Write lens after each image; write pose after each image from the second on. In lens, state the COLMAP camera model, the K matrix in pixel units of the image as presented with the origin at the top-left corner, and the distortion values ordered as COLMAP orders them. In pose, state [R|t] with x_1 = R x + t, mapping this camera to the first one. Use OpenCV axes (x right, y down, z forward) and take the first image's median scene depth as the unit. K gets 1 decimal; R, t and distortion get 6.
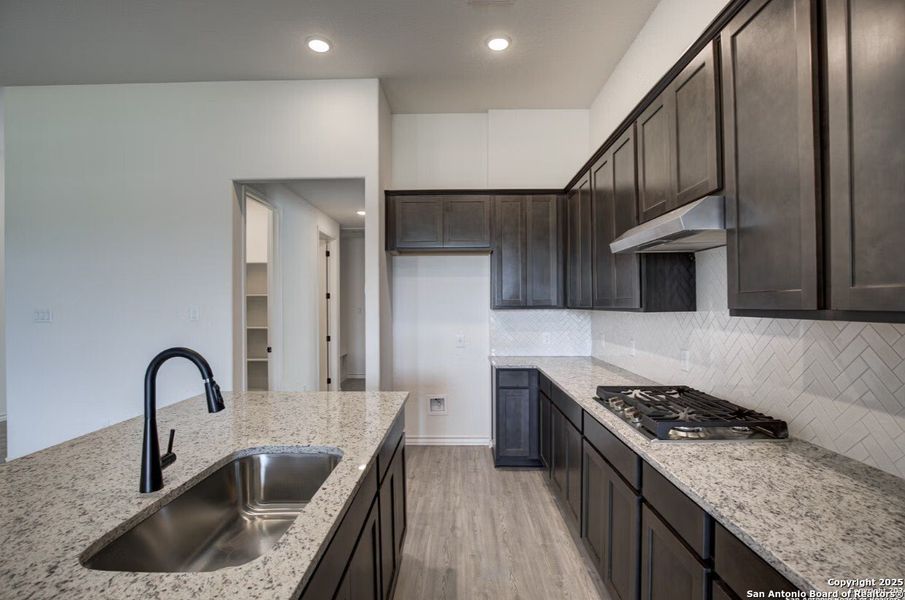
lens RADIAL K [[436.8, 0, 456.7], [0, 436.8, 305.1], [0, 0, 1]] dist [-0.019221, -0.000167]
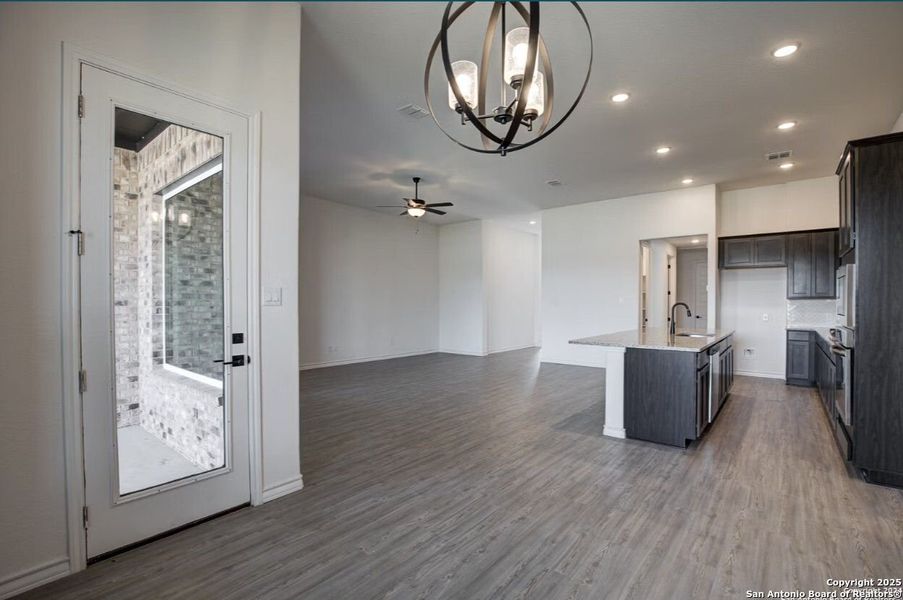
lens RADIAL K [[415.1, 0, 456.6], [0, 415.1, 307.9], [0, 0, 1]] dist [-0.024651, 0.001096]
pose [[0.788778, 0.012311, -0.614555, 0.046840], [-0.003260, 0.999869, 0.015846, 0.026114], [0.614669, -0.010495, 0.788715, -1.193363]]
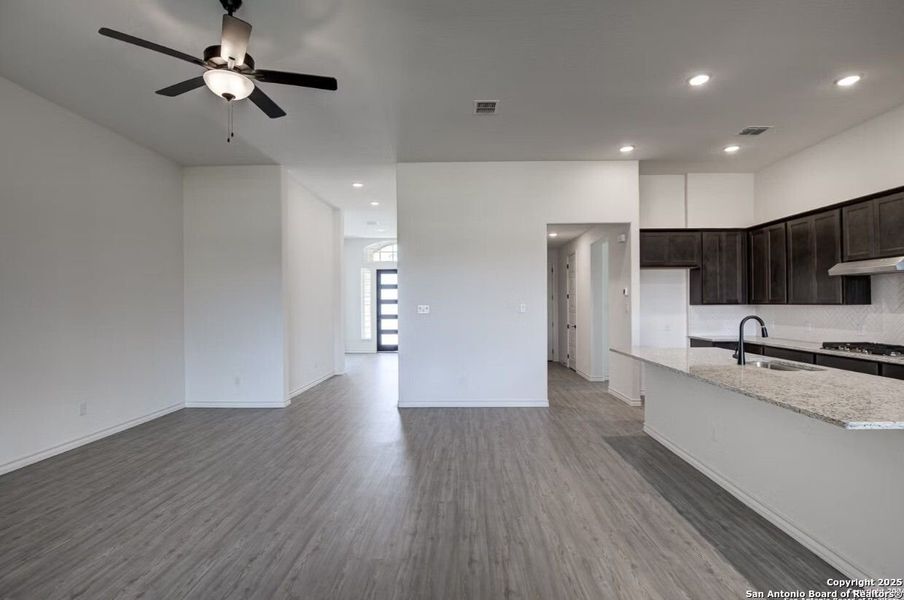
lens RADIAL K [[451.7, 0, 457.6], [0, 451.7, 301.4], [0, 0, 1]] dist [-0.023944, 0.003493]
pose [[0.999998, -0.001939, -0.000344, -0.813787], [0.001937, 0.999982, -0.005674, 0.004476], [0.000355, 0.005674, 0.999984, -0.625104]]
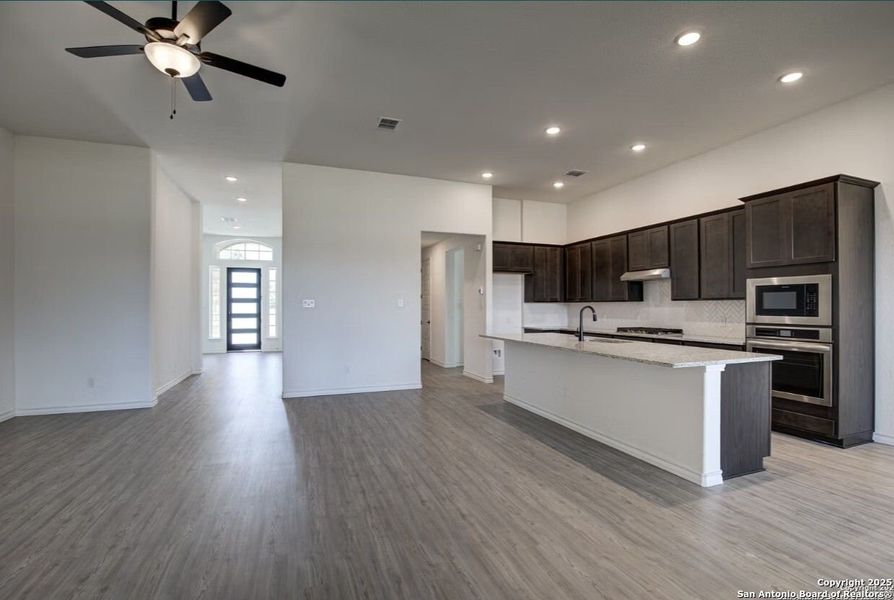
lens RADIAL K [[414.6, 0, 453.2], [0, 414.6, 303.7], [0, 0, 1]] dist [-0.025853, 0.003087]
pose [[0.927592, 0.006676, 0.373534, -1.011873], [-0.002812, 0.999937, -0.010890, 0.038706], [-0.373583, 0.009051, 0.927553, -0.661011]]
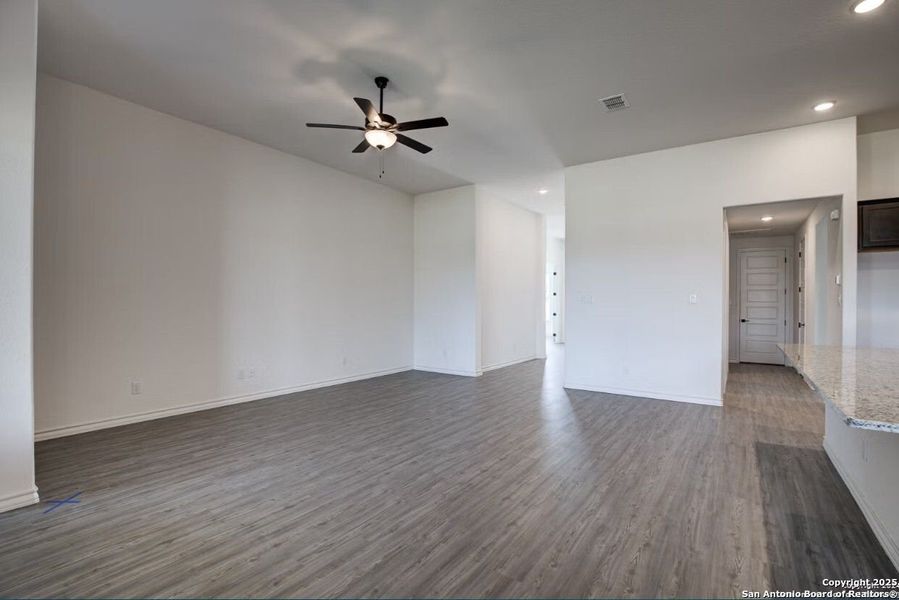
lens RADIAL K [[413.2, 0, 455.9], [0, 413.2, 305.4], [0, 0, 1]] dist [-0.024651, 0.001096]
pose [[0.832971, 0.012231, -0.553181, -0.485001], [-0.007767, 0.999916, 0.010413, 0.032711], [0.553261, -0.004377, 0.832996, -0.619933]]
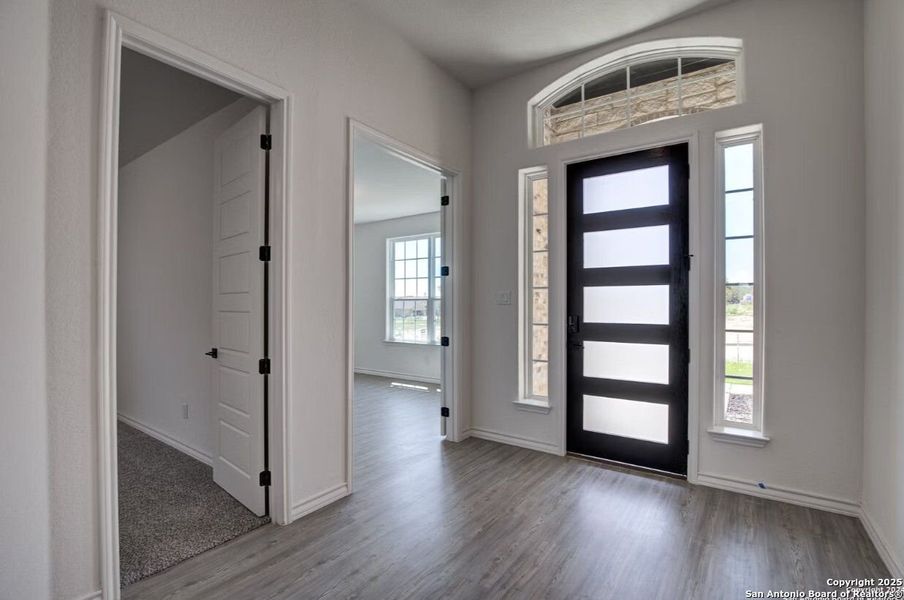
lens RADIAL K [[415.5, 0, 459.8], [0, 415.5, 298.5], [0, 0, 1]] dist [-0.024651, 0.001096]
pose [[0.820481, 0.002537, -0.571668, -1.107924], [-0.003153, 0.999995, -0.000086, 0.031403], [0.571665, 0.001873, 0.820485, 1.926799]]
